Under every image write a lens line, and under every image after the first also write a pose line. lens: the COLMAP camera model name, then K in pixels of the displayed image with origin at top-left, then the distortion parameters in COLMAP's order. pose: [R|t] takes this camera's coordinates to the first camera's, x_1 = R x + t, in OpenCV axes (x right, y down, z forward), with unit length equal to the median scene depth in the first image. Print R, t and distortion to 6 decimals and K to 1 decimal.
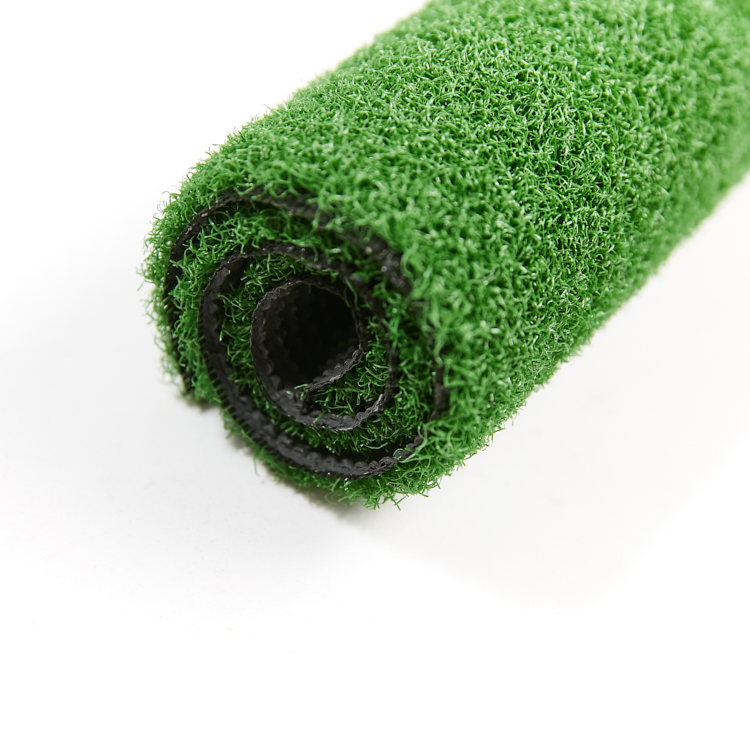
lens RADIAL K [[1967.5, 0, 374.6], [0, 1967.5, 374.7], [0, 0, 1]] dist [-0.087592, 0.000000]
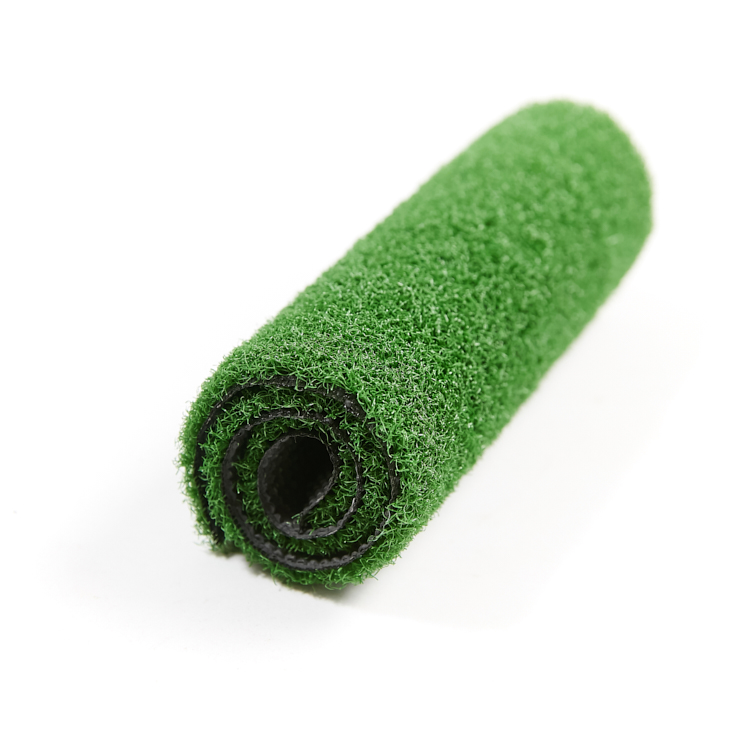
lens RADIAL K [[1967.5, 0, 375.2], [0, 1967.5, 375.1], [0, 0, 1]] dist [-0.087592, 0.000000]
pose [[0.978199, -0.168838, 0.120915, -0.145580], [0.192302, 0.956250, -0.220466, 0.252559], [-0.078402, 0.238911, 0.967871, -0.493354]]
